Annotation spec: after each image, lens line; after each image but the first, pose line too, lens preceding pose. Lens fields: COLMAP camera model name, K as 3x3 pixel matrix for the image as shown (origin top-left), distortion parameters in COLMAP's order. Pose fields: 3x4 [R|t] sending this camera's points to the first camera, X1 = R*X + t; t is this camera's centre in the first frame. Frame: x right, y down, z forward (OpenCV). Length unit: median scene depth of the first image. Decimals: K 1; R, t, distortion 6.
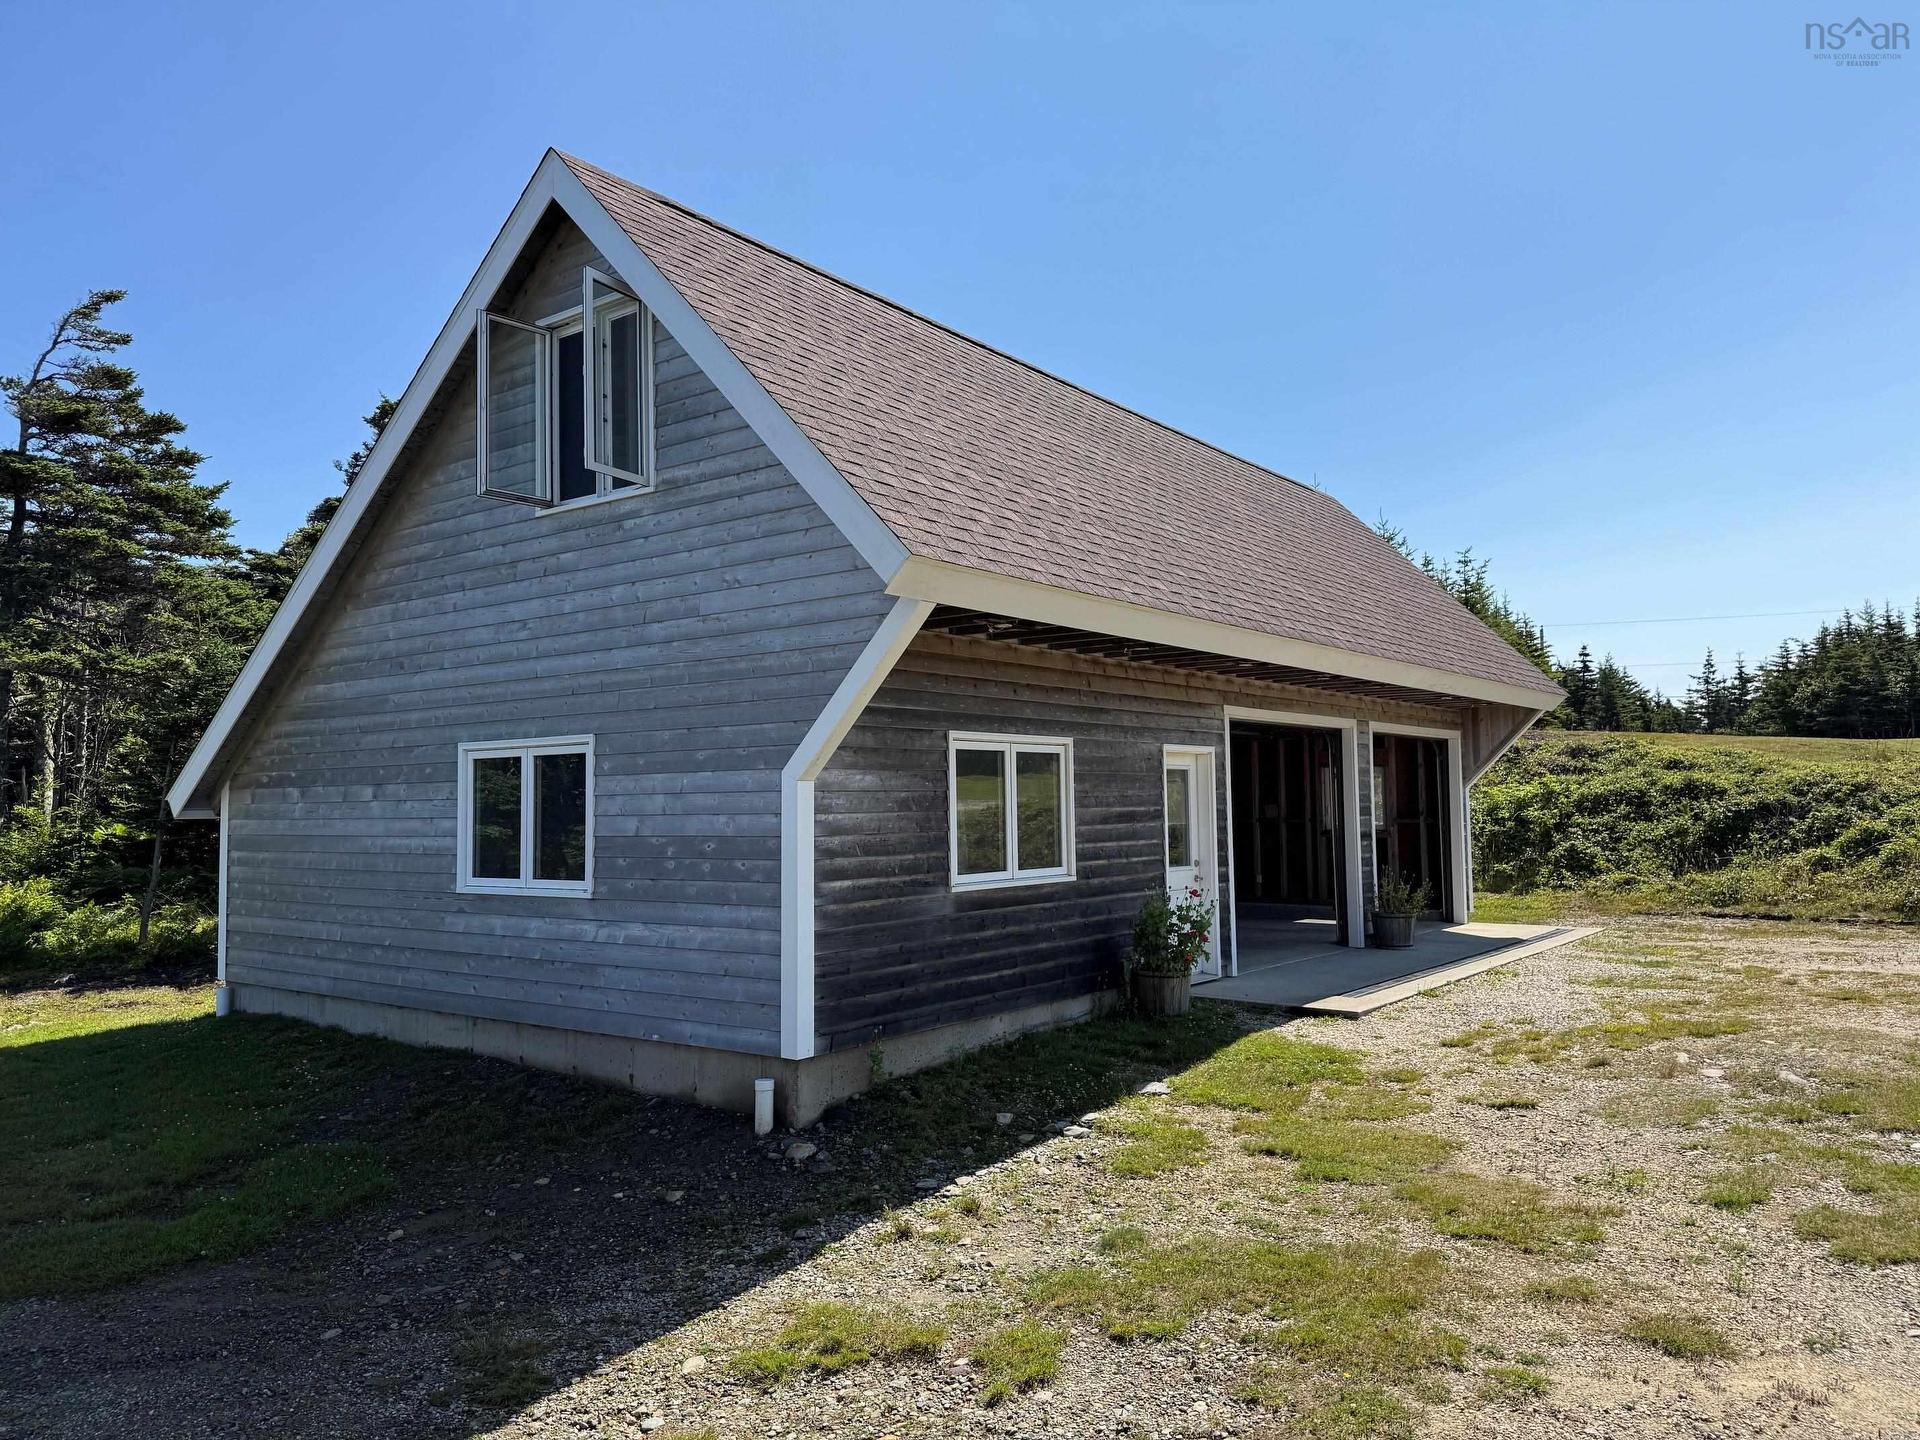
lens RADIAL K [[1377.9, 0, 960.0], [0, 1377.9, 720.0], [0, 0, 1]] dist [0.007383, 0.002422]
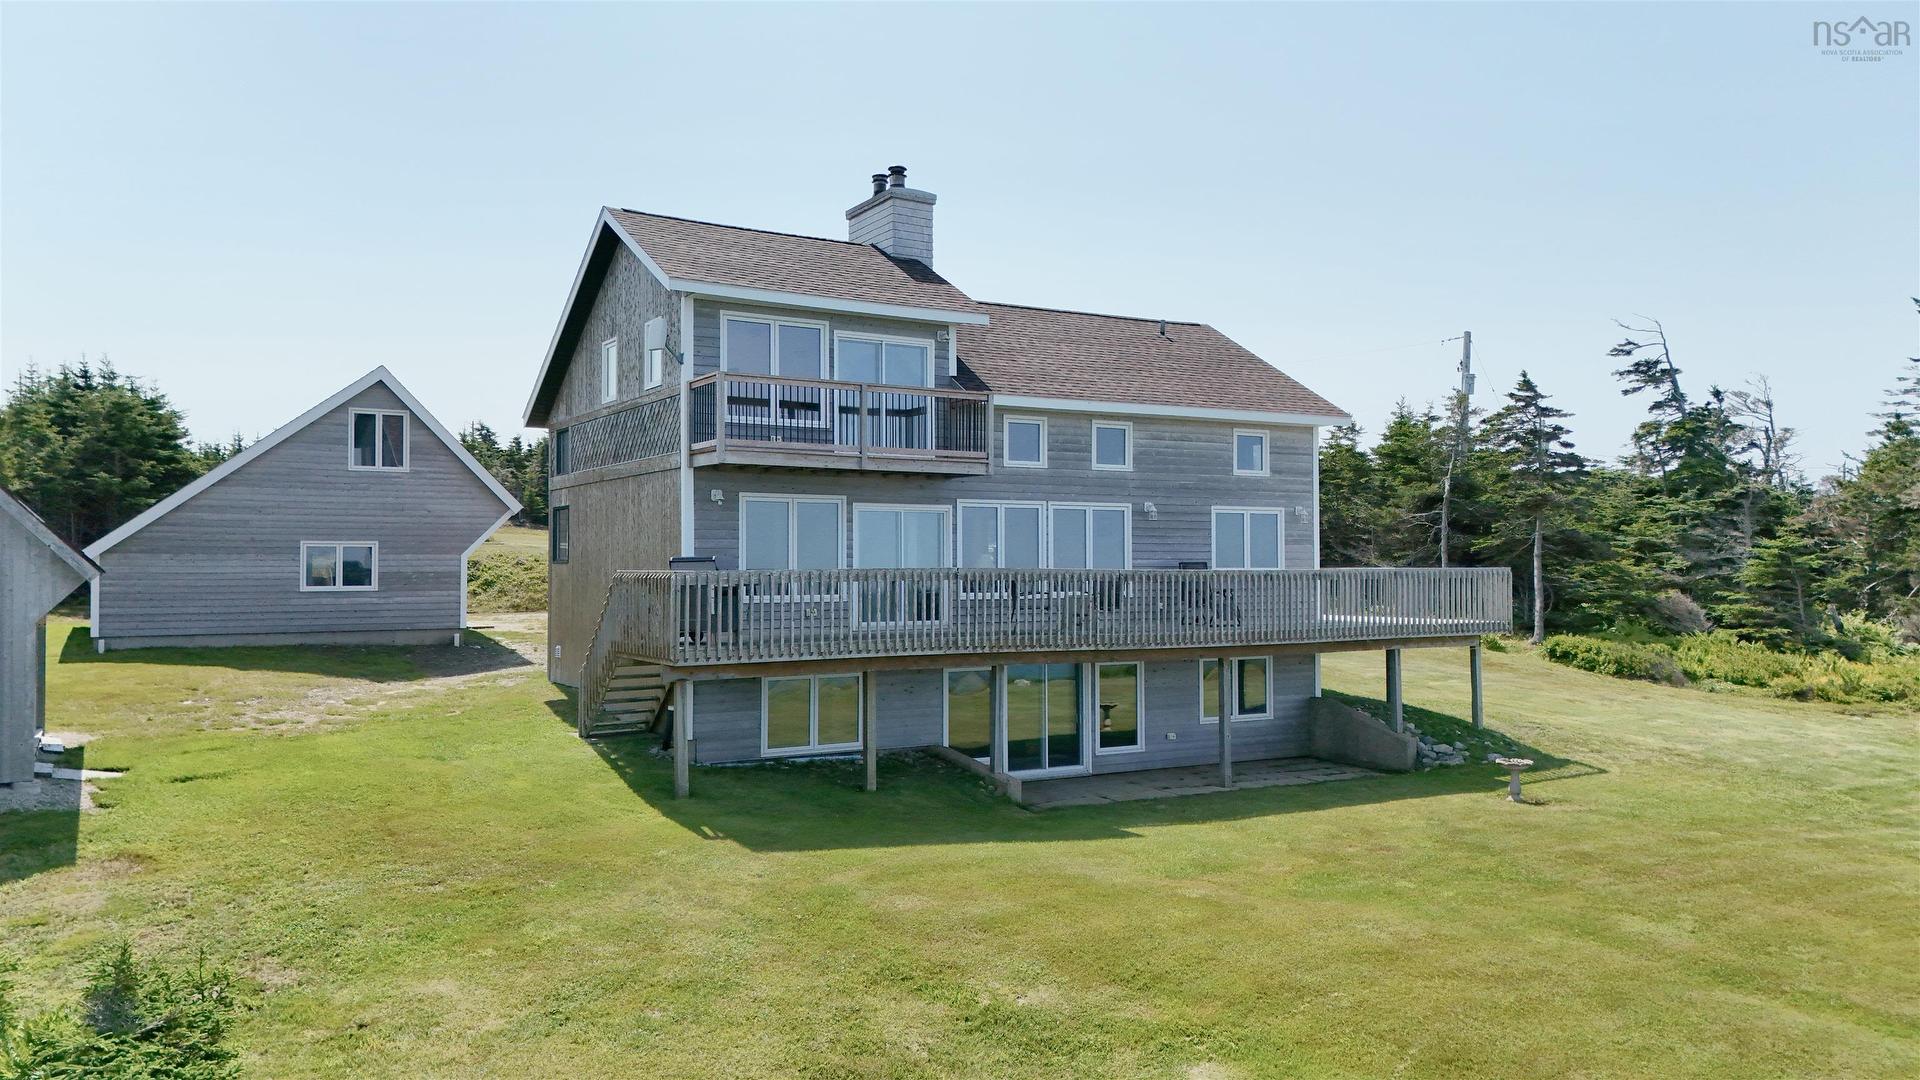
lens RADIAL K [[1419.0, 0, 960.0], [0, 1419.0, 540.0], [0, 0, 1]] dist [0.000333, 0.000071]
pose [[0.362942, 0.030013, 0.931328, -2.947325], [-0.062028, 0.998042, -0.007990, -0.053152], [-0.929745, -0.054869, 0.364093, -1.550592]]
